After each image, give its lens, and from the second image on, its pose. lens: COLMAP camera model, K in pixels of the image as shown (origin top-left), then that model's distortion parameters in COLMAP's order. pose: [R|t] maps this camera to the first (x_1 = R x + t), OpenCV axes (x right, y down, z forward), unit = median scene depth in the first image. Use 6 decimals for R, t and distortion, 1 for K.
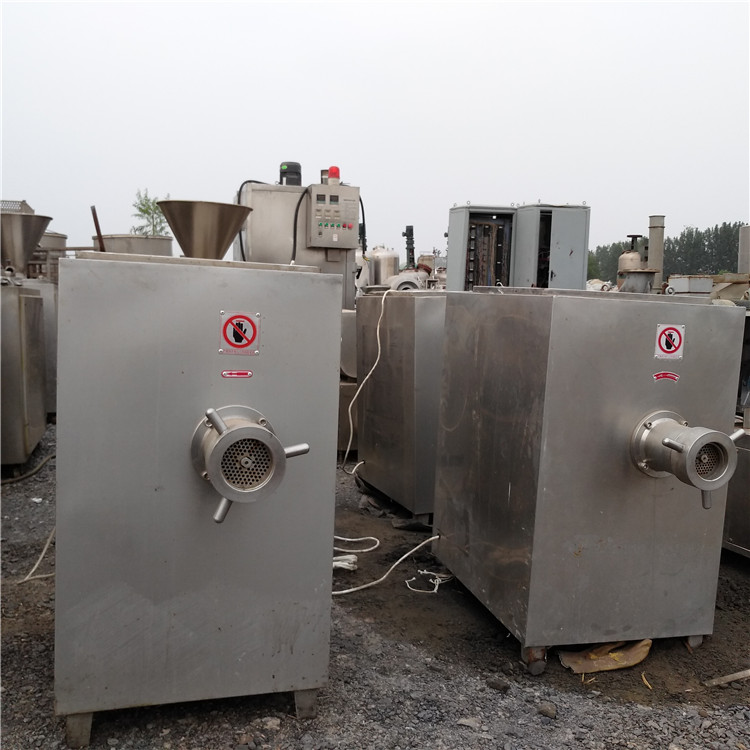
lens RADIAL K [[821.3, 0, 375.4], [0, 821.3, 376.4], [0, 0, 1]] dist [-0.029604, 0.000000]
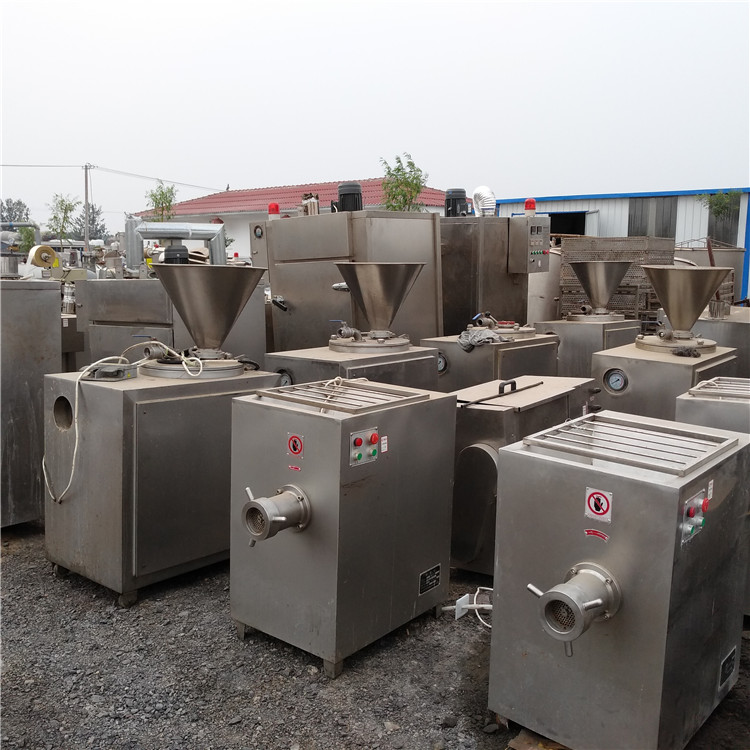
lens RADIAL K [[821.3, 0, 375.8], [0, 821.3, 373.9], [0, 0, 1]] dist [-0.029604, 0.000000]
pose [[0.549827, 0.105814, -0.828549, 1.100783], [-0.071379, 0.994267, 0.079611, -0.287340], [0.832223, 0.015369, 0.554228, 0.125796]]
